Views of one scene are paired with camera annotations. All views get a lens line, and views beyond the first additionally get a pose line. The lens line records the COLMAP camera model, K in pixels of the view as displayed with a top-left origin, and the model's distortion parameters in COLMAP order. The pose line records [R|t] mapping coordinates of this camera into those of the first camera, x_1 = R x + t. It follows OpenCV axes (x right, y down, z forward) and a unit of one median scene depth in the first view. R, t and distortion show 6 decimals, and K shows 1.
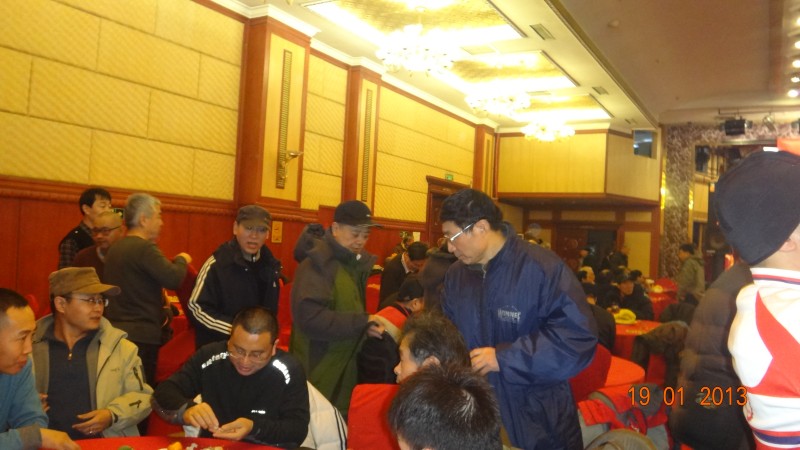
lens RADIAL K [[633.9, 0, 393.0], [0, 633.9, 234.6], [0, 0, 1]] dist [-0.019404, -0.049456]
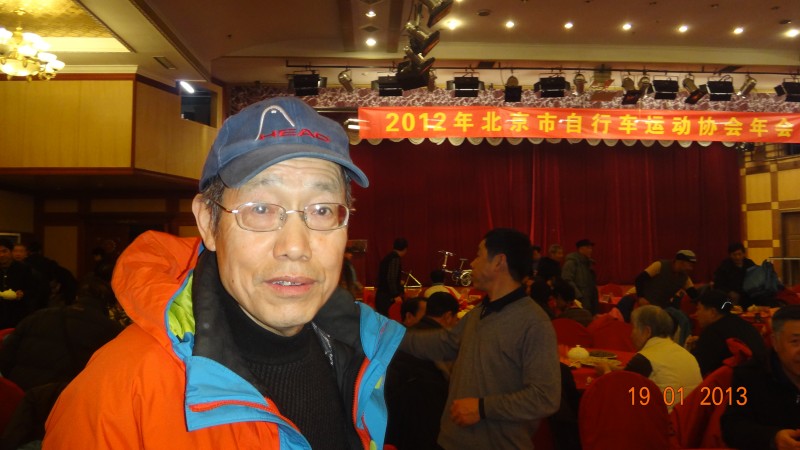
lens RADIAL K [[646.3, 0, 398.4], [0, 646.3, 235.6], [0, 0, 1]] dist [-0.033044, -0.004441]
pose [[0.837599, -0.027551, 0.545591, 0.182020], [0.029180, 0.999558, 0.005678, 0.010441], [-0.545506, 0.011165, 0.838032, 0.247873]]
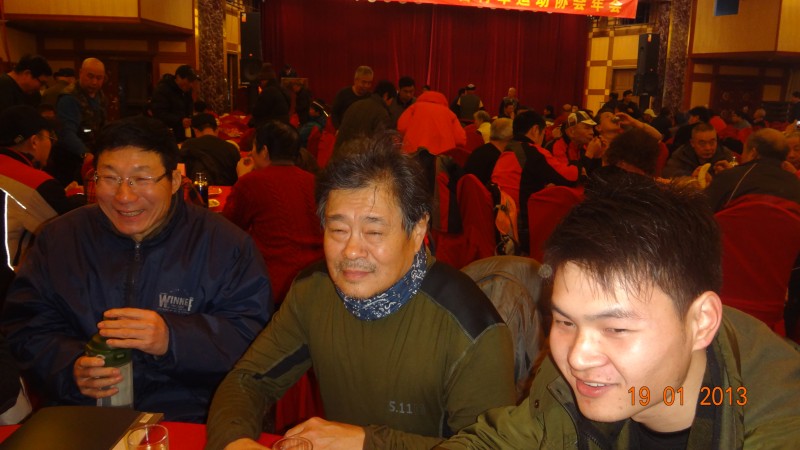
lens RADIAL K [[633.9, 0, 393.0], [0, 633.9, 234.6], [0, 0, 1]] dist [-0.019404, -0.049456]
pose [[0.739047, -0.163961, 0.653396, -0.028969], [-0.006696, 0.968092, 0.250504, 0.005830], [-0.673620, -0.189510, 0.714368, 0.058593]]
